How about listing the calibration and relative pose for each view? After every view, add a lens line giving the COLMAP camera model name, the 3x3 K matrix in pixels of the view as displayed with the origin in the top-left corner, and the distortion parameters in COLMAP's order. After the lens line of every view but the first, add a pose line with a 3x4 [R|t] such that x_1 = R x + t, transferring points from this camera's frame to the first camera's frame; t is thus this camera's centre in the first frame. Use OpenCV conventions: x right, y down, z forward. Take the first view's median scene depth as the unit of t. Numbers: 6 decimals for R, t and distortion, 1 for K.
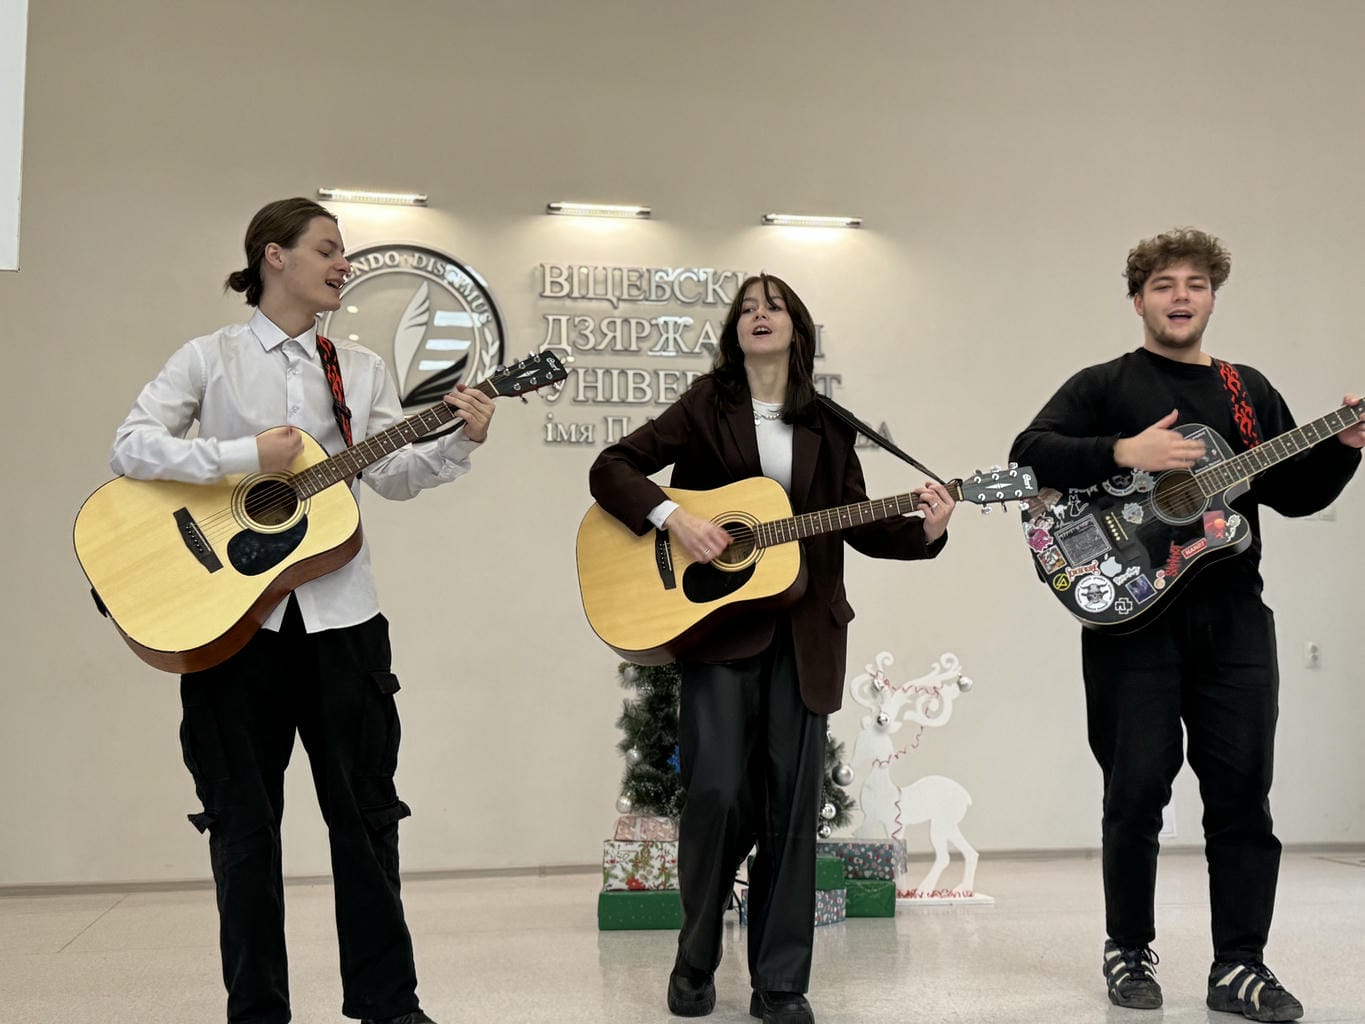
lens RADIAL K [[1668.3, 0, 690.6], [0, 1668.3, 520.3], [0, 0, 1]] dist [0.129866, 0.000000]
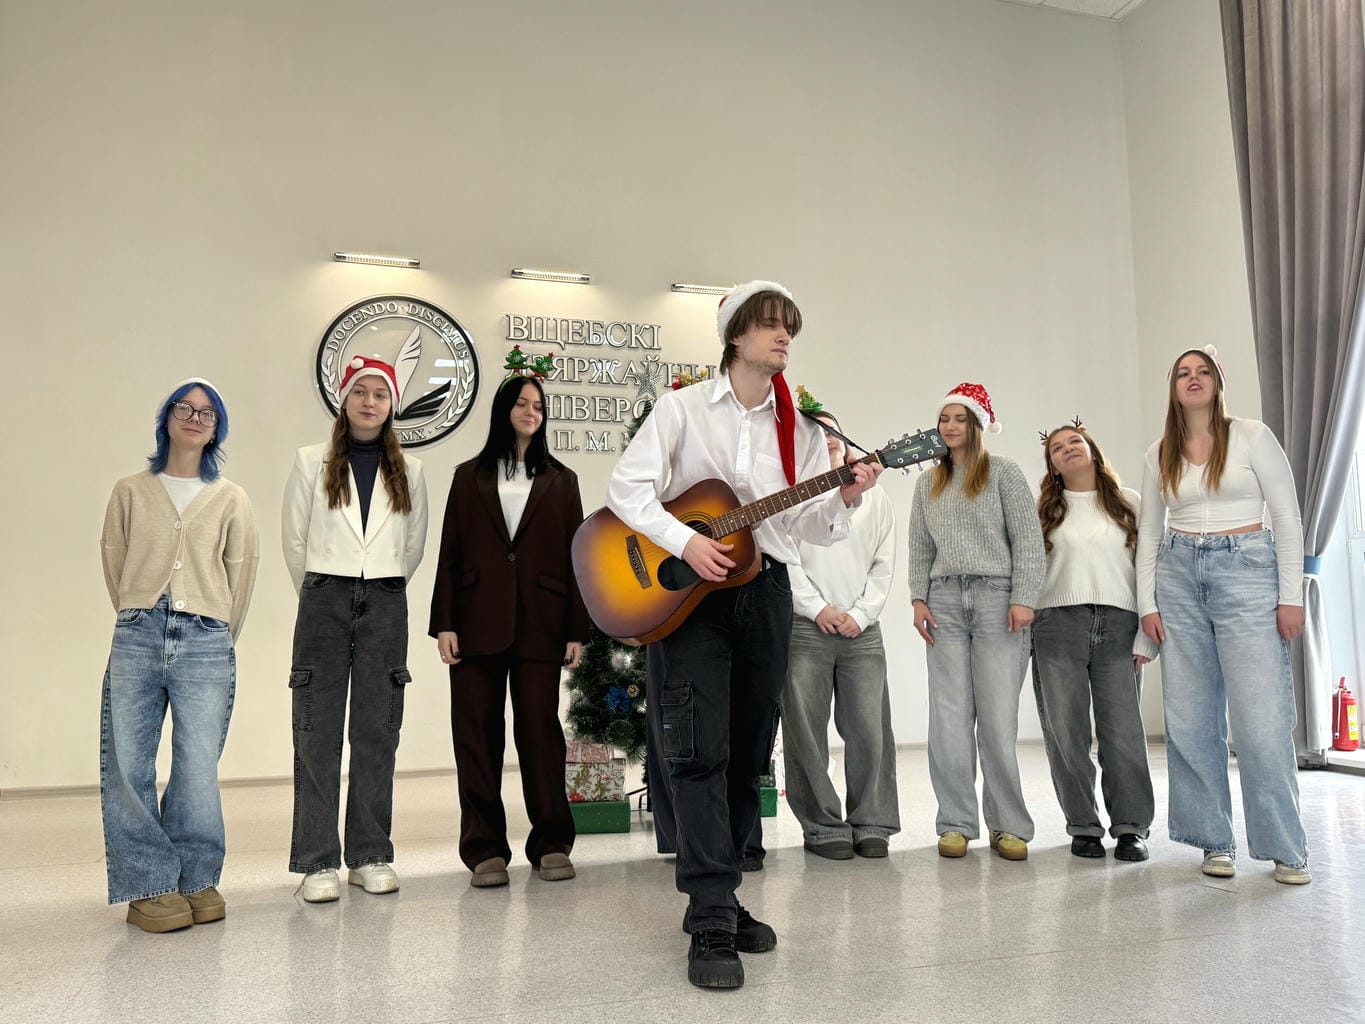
lens RADIAL K [[1042.0, 0, 700.3], [0, 1042.0, 524.9], [0, 0, 1]] dist [0.095185, -0.009281]
pose [[0.995973, 0.007997, 0.089300, -0.009046], [-0.009971, 0.999715, 0.021677, -0.004820], [-0.089102, -0.022480, 0.995769, 0.148896]]
